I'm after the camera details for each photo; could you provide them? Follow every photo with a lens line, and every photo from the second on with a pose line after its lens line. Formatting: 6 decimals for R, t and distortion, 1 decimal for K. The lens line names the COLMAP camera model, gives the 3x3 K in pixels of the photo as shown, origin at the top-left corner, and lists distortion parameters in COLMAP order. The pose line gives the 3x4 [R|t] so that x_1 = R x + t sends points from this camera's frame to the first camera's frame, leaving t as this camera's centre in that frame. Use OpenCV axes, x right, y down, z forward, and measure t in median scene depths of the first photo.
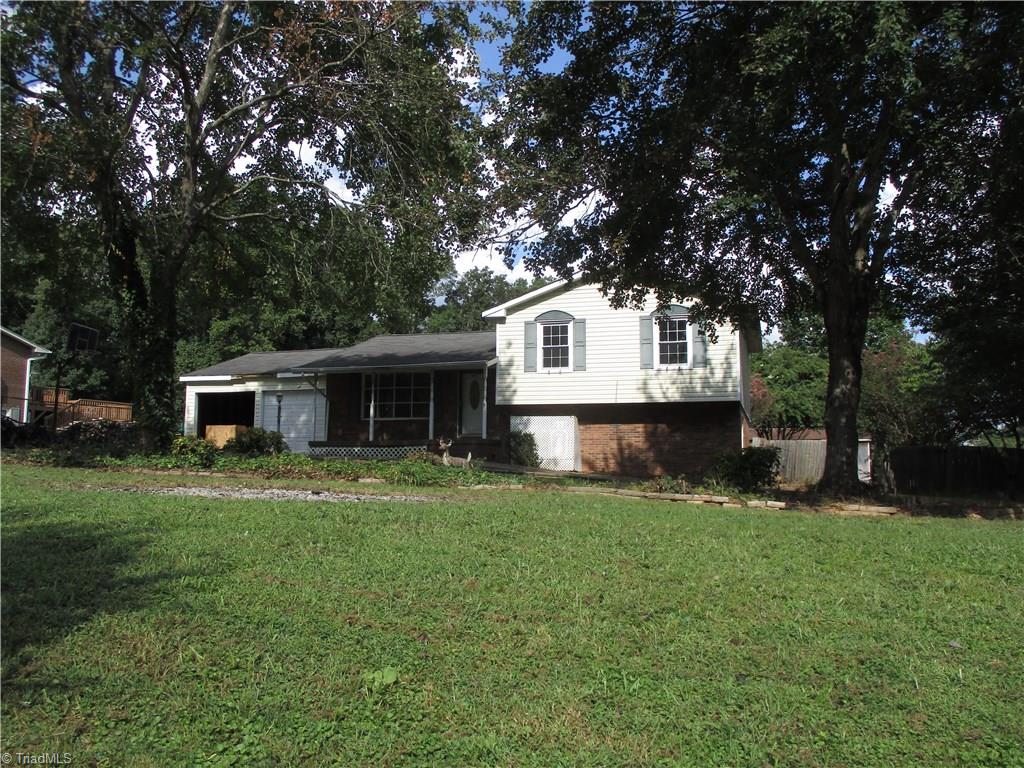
lens RADIAL K [[859.8, 0, 509.3], [0, 859.8, 368.8], [0, 0, 1]] dist [-0.029045, 0.019950]
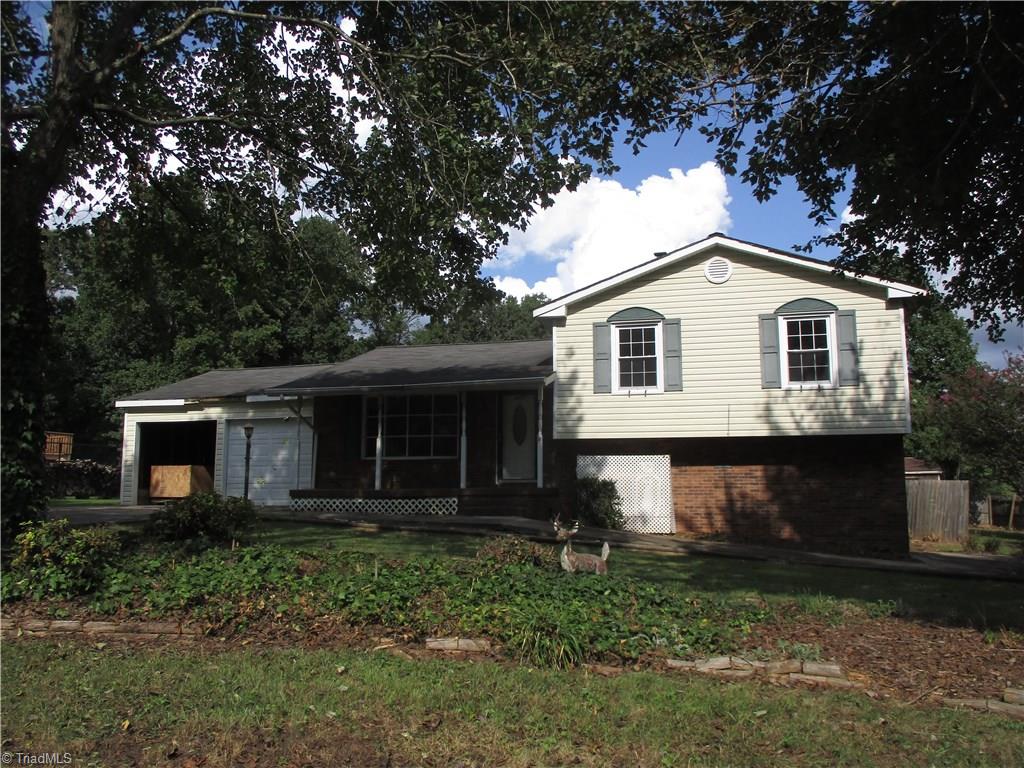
lens RADIAL K [[859.8, 0, 509.3], [0, 859.8, 368.8], [0, 0, 1]] dist [-0.029045, 0.019950]
pose [[0.999583, -0.001272, 0.028840, -0.074149], [0.002058, 0.999627, -0.027243, 0.002758], [-0.028795, 0.027291, 0.999213, 0.287863]]
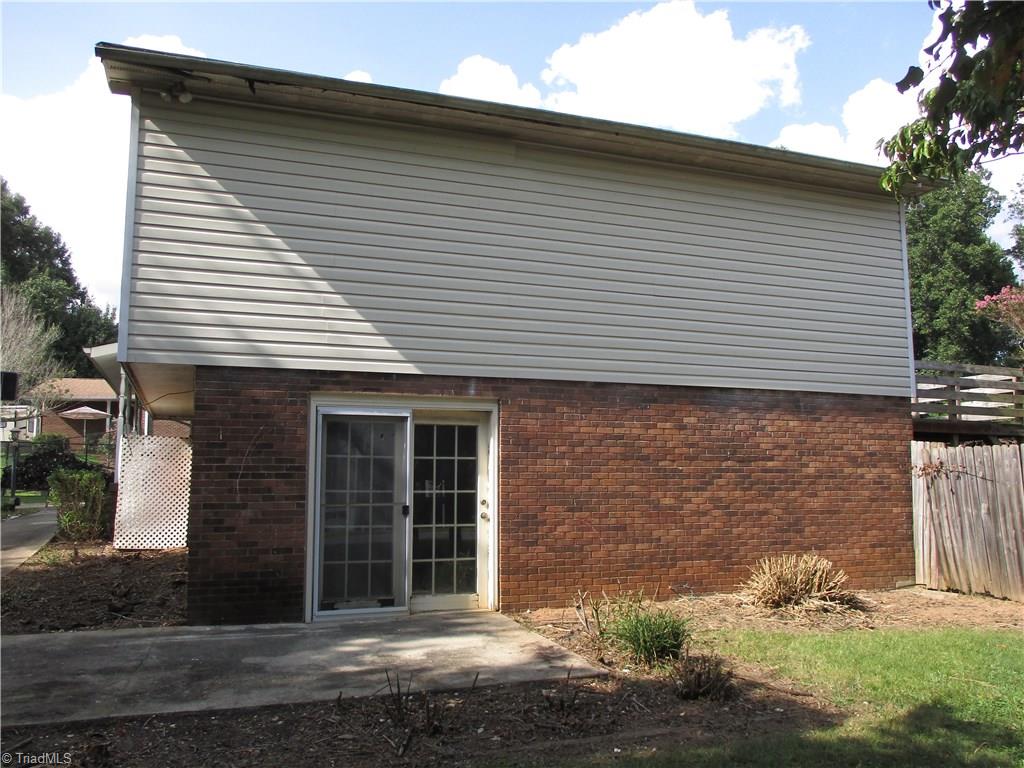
lens RADIAL K [[837.6, 0, 512.1], [0, 837.6, 372.7], [0, 0, 1]] dist [-0.020883, -0.002178]
pose [[0.595888, -0.116567, -0.794563, 0.568696], [0.107251, 0.992098, -0.065113, 0.072782], [0.795874, -0.046417, 0.603681, 0.860186]]
